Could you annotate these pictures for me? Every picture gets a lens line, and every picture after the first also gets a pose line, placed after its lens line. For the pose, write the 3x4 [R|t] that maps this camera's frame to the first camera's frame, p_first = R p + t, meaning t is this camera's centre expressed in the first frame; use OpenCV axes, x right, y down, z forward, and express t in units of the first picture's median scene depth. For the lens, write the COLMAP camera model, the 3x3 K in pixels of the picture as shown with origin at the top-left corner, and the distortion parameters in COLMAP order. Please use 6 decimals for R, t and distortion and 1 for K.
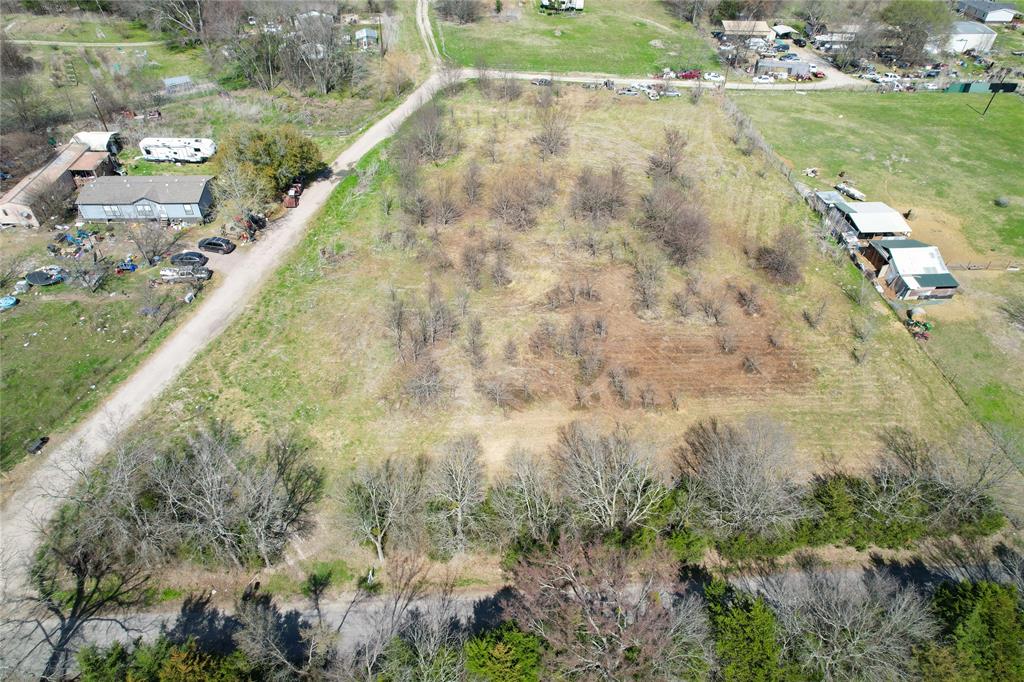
lens RADIAL K [[663.4, 0, 517.5], [0, 663.4, 344.8], [0, 0, 1]] dist [-0.101914, 0.094286]
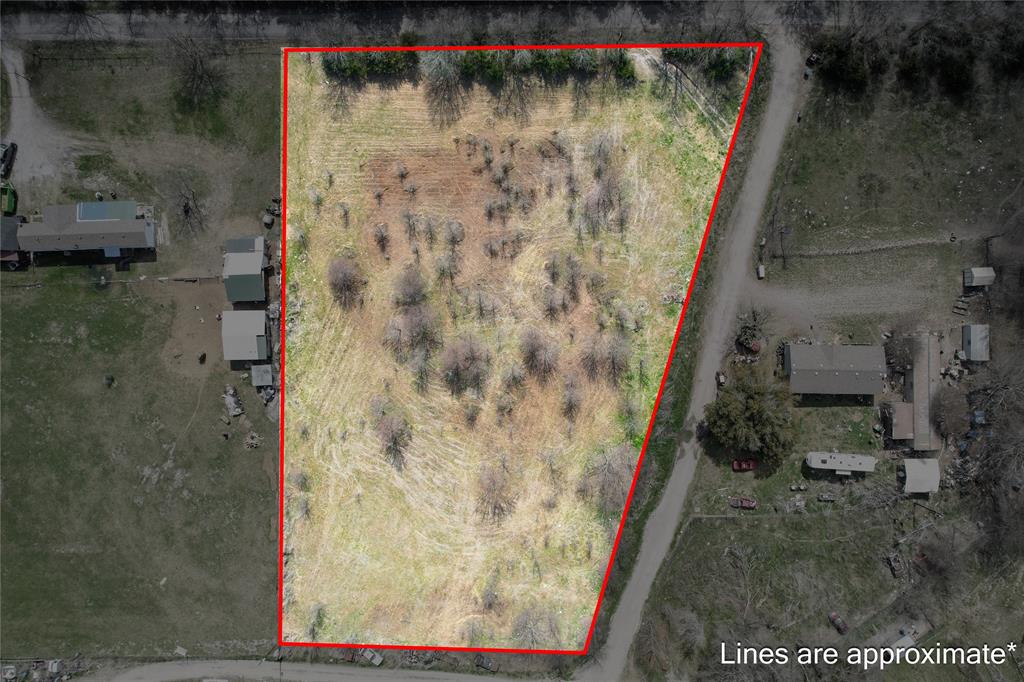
lens RADIAL K [[663.4, 0, 517.5], [0, 663.4, 344.8], [0, 0, 1]] dist [-0.101914, 0.094286]
pose [[-0.997970, -0.062566, -0.011907, 0.050275], [0.032843, -0.665735, 0.745465, -1.129001], [-0.054568, 0.743560, 0.666438, 0.170786]]
